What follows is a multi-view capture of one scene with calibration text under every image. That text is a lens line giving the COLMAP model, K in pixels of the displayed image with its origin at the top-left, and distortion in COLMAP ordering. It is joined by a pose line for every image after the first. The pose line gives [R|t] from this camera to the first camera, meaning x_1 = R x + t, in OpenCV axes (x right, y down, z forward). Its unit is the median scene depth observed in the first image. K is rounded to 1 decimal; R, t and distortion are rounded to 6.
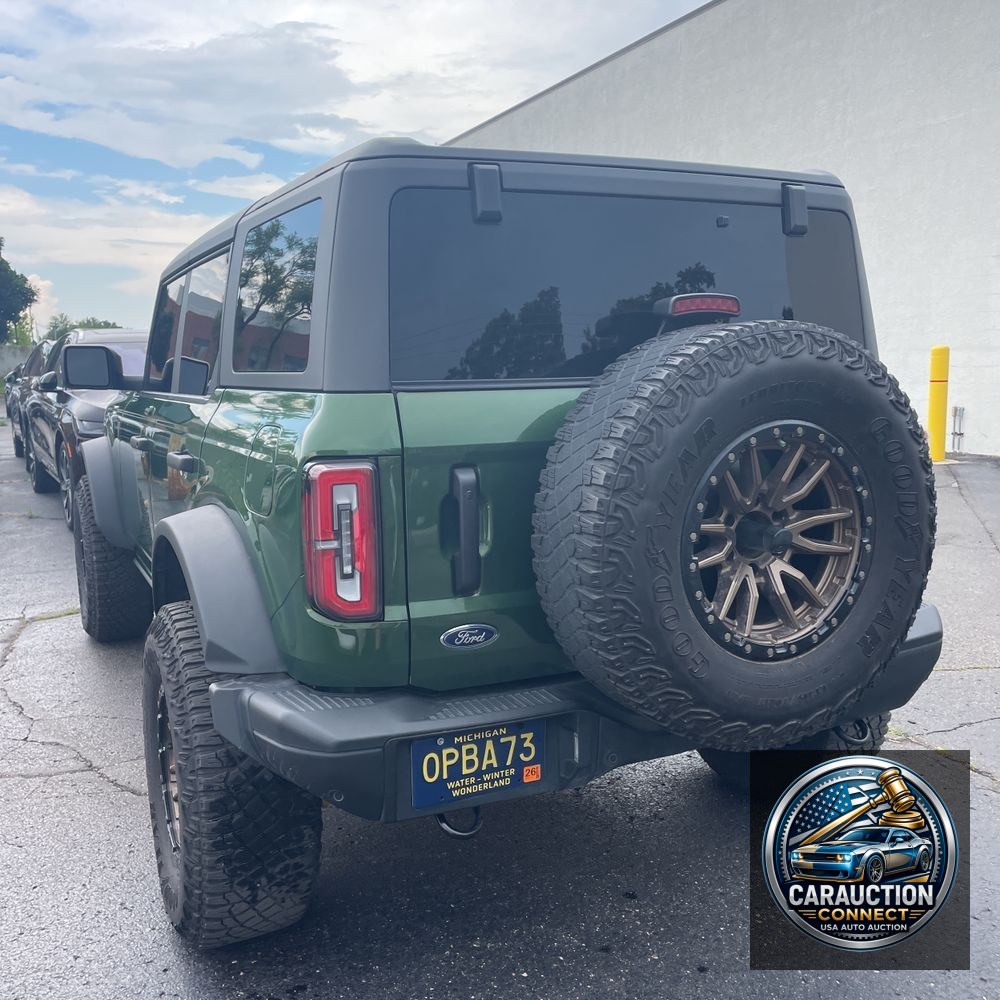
lens RADIAL K [[1052.8, 0, 497.2], [0, 1052.8, 501.7], [0, 0, 1]] dist [0.034965, 0.000000]
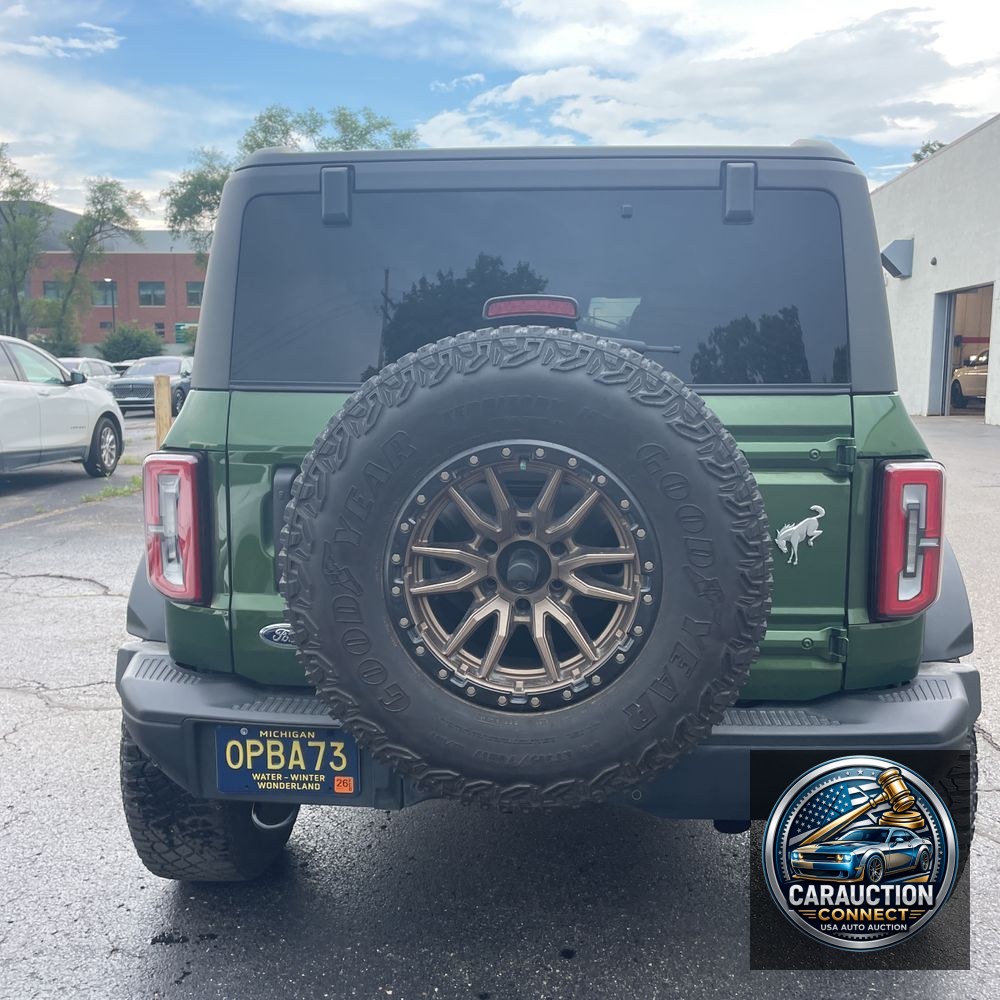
lens RADIAL K [[1052.8, 0, 494.8], [0, 1052.8, 496.3], [0, 0, 1]] dist [0.034965, 0.000000]
pose [[0.867187, 0.085247, -0.490632, 0.633428], [-0.088164, 0.995957, 0.017218, -0.040018], [0.490116, 0.028325, 0.871197, 0.211294]]
